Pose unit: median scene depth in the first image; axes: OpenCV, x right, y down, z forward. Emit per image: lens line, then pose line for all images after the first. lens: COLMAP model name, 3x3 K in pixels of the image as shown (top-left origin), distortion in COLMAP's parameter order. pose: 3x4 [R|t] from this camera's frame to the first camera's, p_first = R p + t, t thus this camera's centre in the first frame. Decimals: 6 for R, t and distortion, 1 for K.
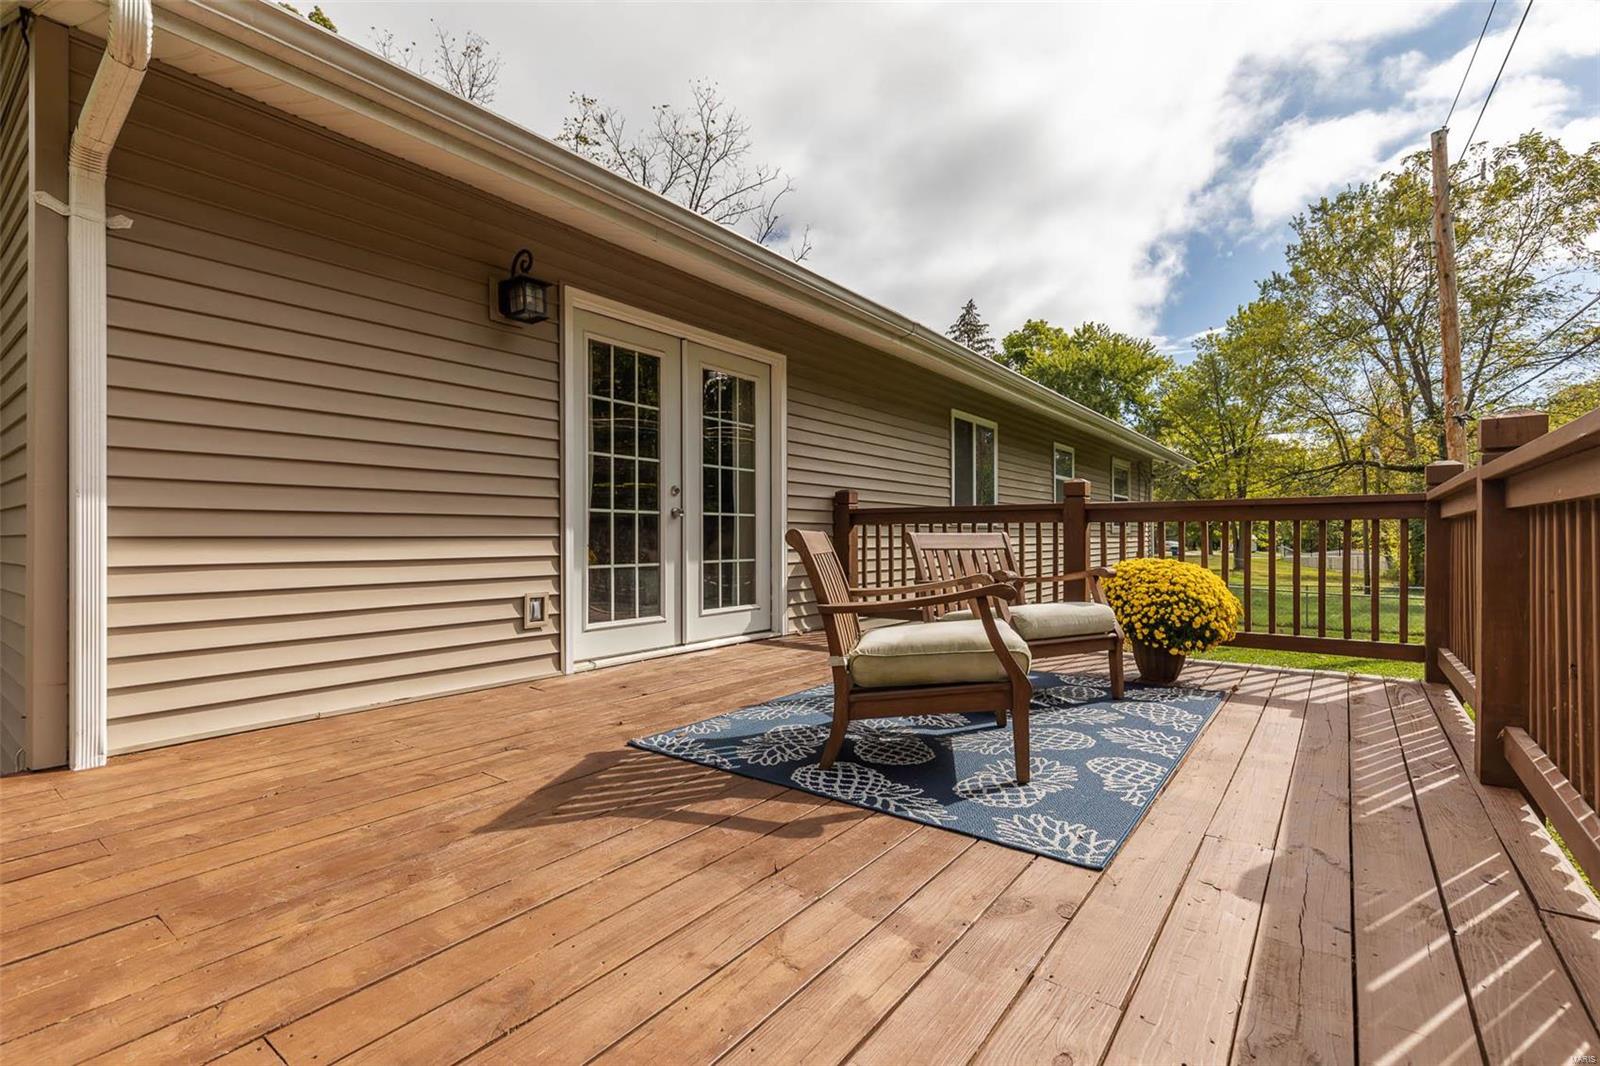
lens RADIAL K [[719.6, 0, 800.0], [0, 719.6, 533.0], [0, 0, 1]] dist [-0.000895, -0.000134]
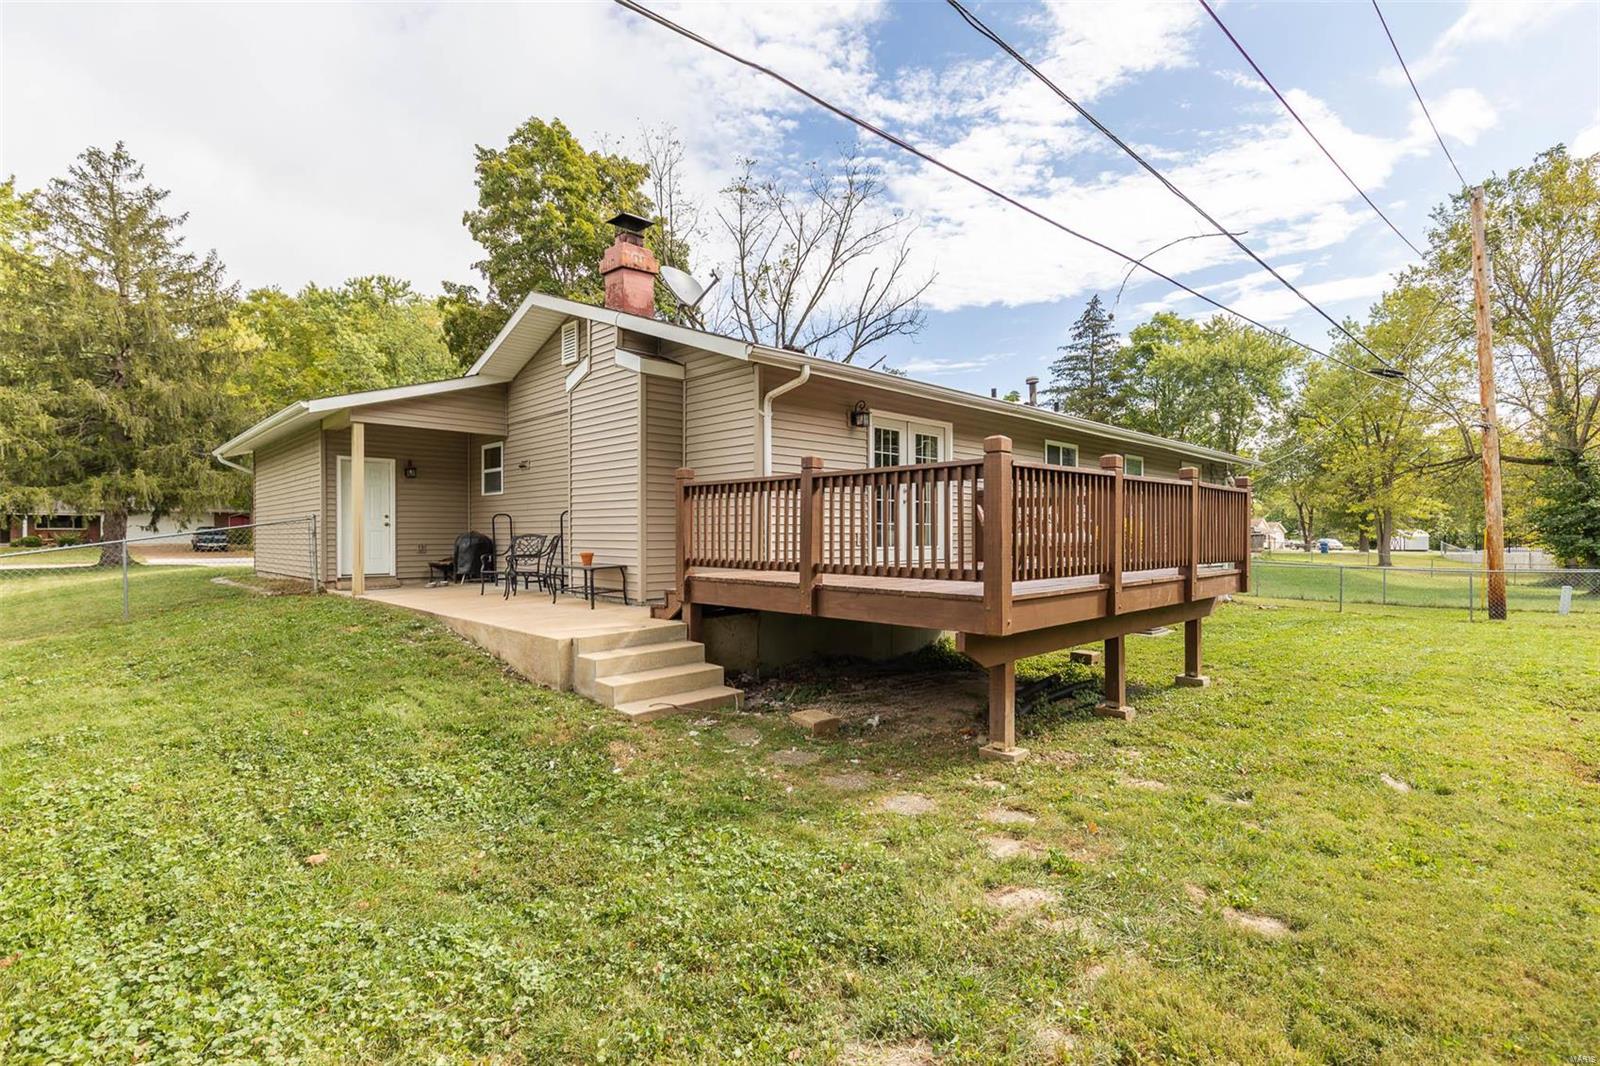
lens RADIAL K [[749.0, 0, 800.0], [0, 749.0, 533.0], [0, 0, 1]] dist [0.002626, 0.000362]
pose [[0.988320, 0.002134, -0.152380, -0.014638], [-0.001546, 0.999991, 0.003975, 0.006478], [0.152387, -0.003693, 0.988314, -0.136808]]
